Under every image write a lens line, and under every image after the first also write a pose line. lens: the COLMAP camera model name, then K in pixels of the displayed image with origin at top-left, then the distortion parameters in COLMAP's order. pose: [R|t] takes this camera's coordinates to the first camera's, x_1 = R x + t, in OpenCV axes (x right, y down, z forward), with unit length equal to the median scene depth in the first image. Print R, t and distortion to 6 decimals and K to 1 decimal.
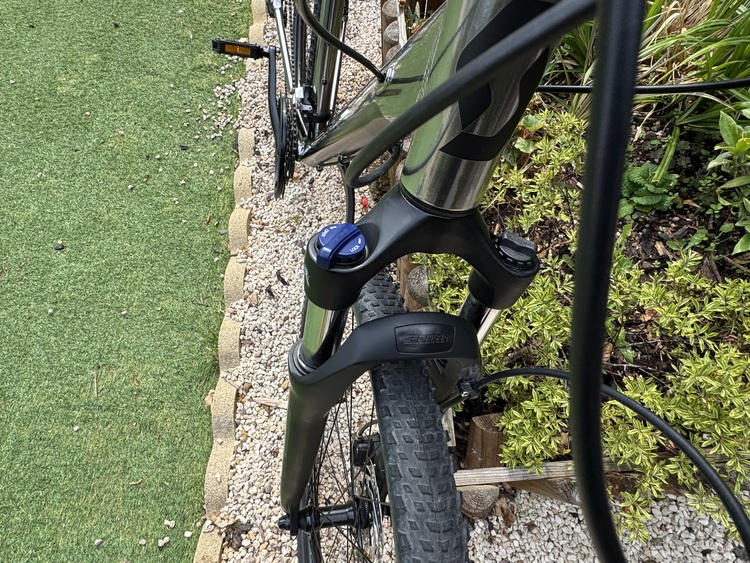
lens RADIAL K [[429.7, 0, 372.7], [0, 429.7, 279.6], [0, 0, 1]] dist [-0.004124, 0.001982]
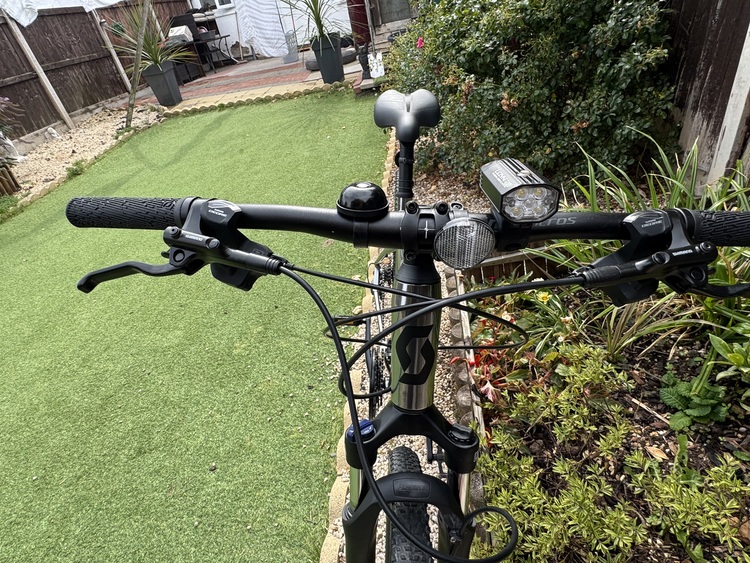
lens RADIAL K [[429.7, 0, 372.7], [0, 429.7, 279.6], [0, 0, 1]] dist [-0.004124, 0.001982]
pose [[0.961251, -0.116715, -0.249748, 0.124881], [-0.025276, 0.864821, -0.501443, 0.070226], [0.274514, 0.488325, 0.828360, -0.221437]]
